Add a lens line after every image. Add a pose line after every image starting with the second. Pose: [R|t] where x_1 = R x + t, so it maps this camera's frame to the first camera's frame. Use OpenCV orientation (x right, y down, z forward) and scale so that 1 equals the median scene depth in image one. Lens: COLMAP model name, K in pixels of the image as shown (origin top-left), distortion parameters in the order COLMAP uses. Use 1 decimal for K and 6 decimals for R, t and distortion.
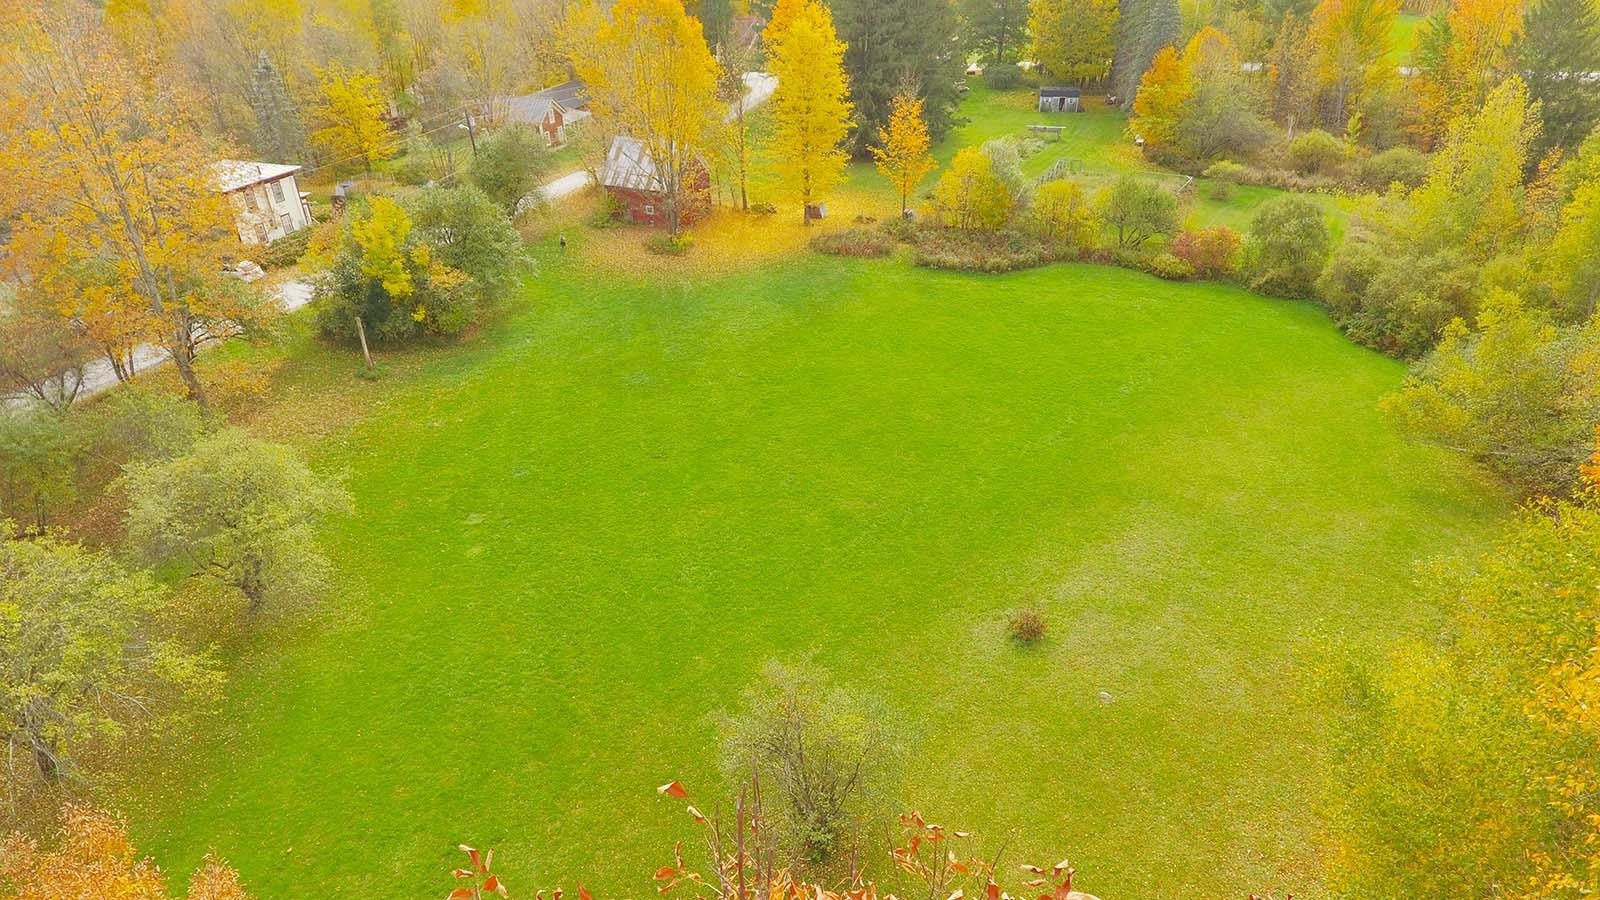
lens RADIAL K [[950.1, 0, 794.4], [0, 950.1, 445.4], [0, 0, 1]] dist [-0.001700, -0.001921]
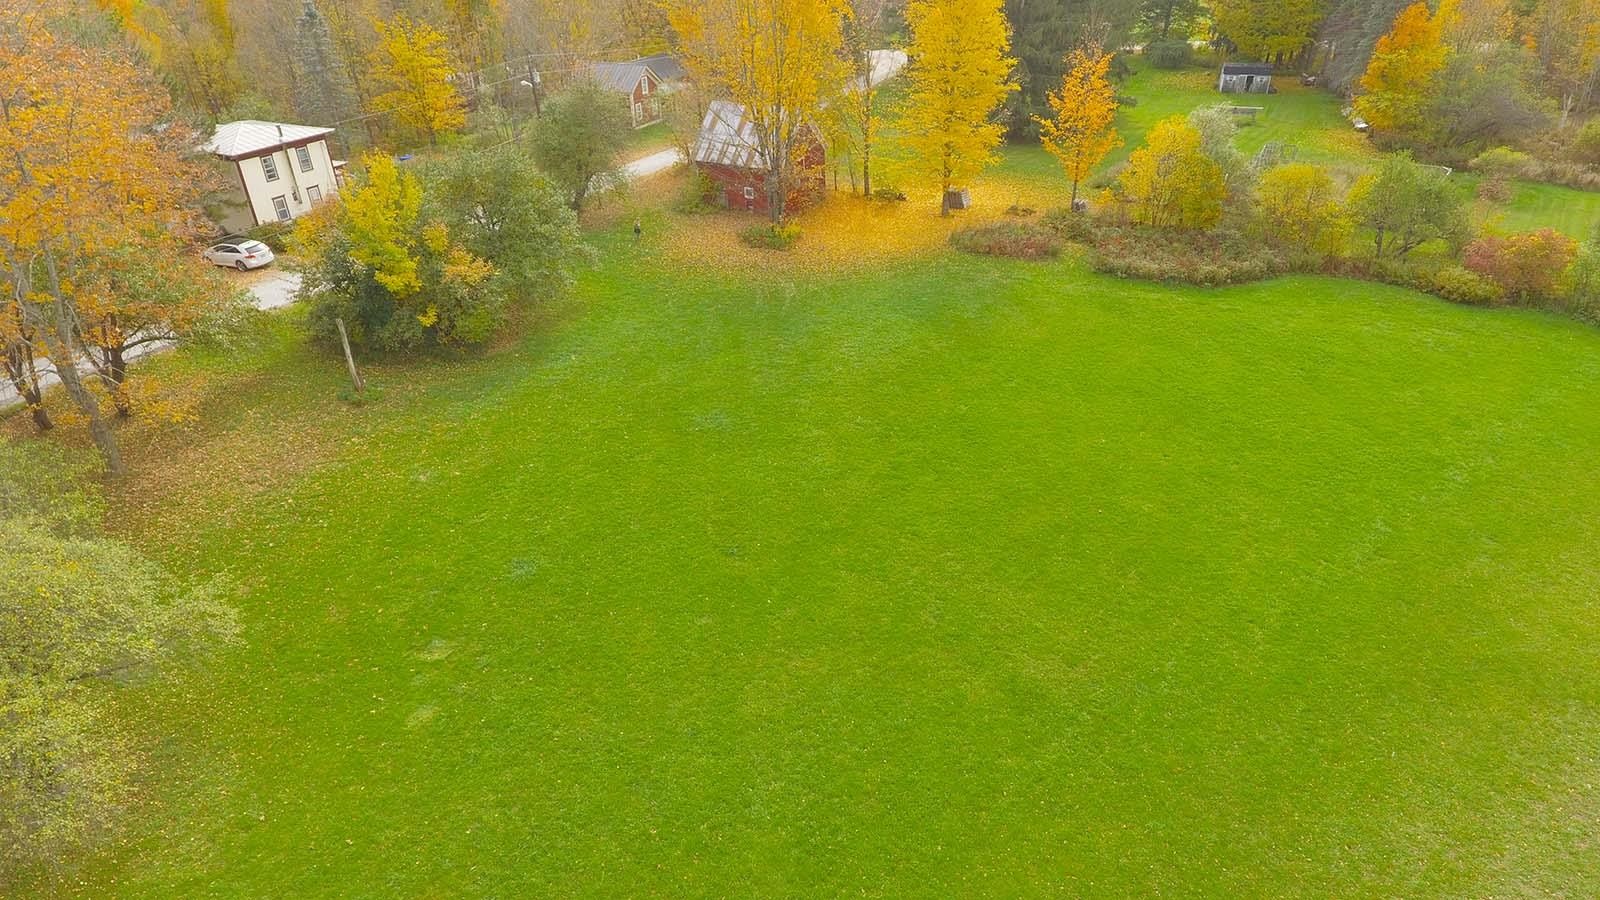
lens RADIAL K [[950.1, 0, 805.5], [0, 950.1, 451.3], [0, 0, 1]] dist [-0.001700, -0.001921]
pose [[0.994693, 0.048807, -0.090572, -0.025996], [-0.048346, 0.998804, 0.007278, -0.045627], [0.090819, -0.002861, 0.995863, 0.248178]]
